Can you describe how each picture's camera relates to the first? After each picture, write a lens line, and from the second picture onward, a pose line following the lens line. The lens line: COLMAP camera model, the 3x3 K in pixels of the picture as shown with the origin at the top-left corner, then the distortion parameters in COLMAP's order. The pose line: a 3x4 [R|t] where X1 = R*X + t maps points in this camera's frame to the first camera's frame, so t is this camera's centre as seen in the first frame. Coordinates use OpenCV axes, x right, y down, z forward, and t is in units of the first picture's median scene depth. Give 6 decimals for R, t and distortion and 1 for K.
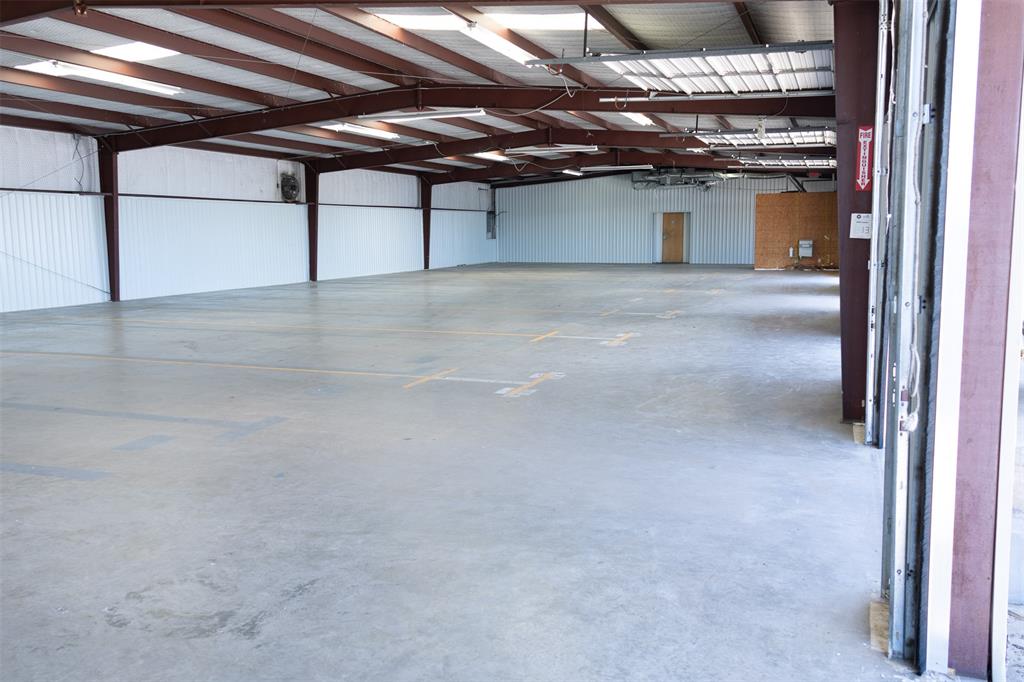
lens RADIAL K [[886.5, 0, 512.0], [0, 886.5, 341.0], [0, 0, 1]] dist [0.026764, 0.002783]
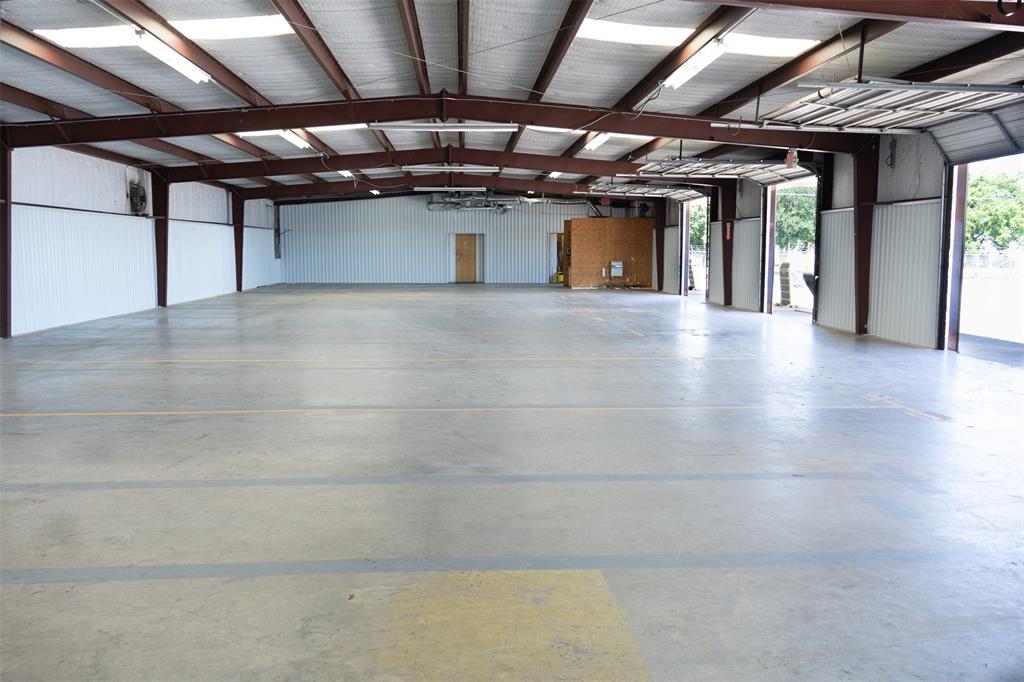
lens RADIAL K [[867.0, 0, 512.0], [0, 867.0, 341.0], [0, 0, 1]] dist [0.002814, 0.000800]
pose [[0.917182, -0.033557, 0.397053, -0.196662], [0.041557, 0.999069, -0.011558, -0.007768], [-0.396295, 0.027101, 0.917723, 0.069081]]
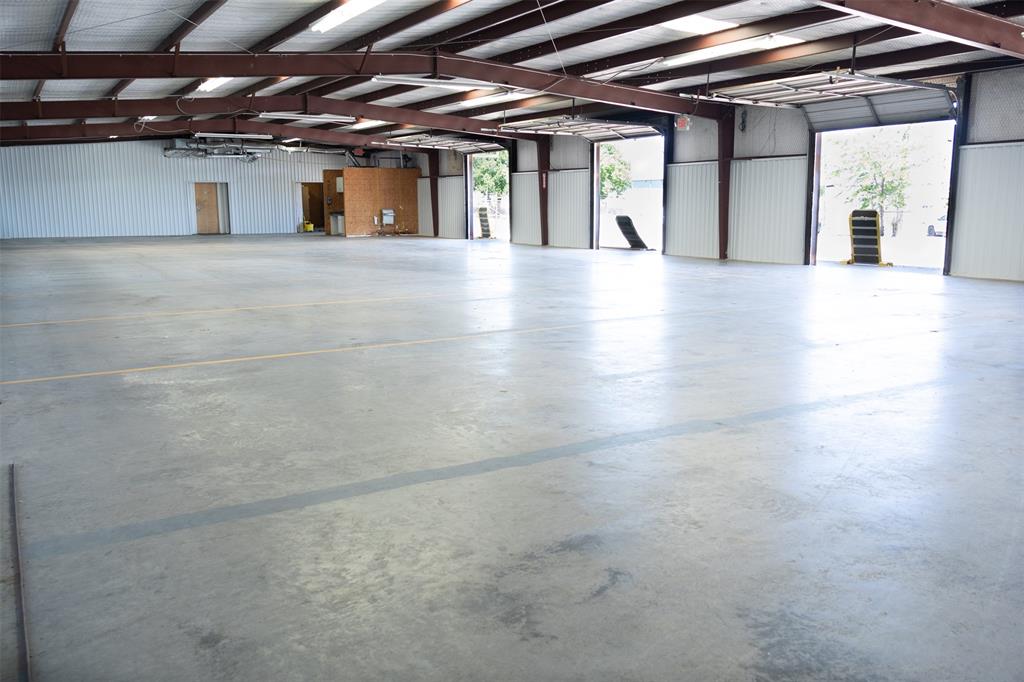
lens RADIAL K [[871.1, 0, 512.0], [0, 871.1, 341.0], [0, 0, 1]] dist [0.018719, 0.007594]
pose [[0.635592, -0.118430, 0.762888, -0.412743], [0.095864, 0.992623, 0.074226, -0.011541], [-0.766050, 0.025956, 0.642256, 0.141713]]
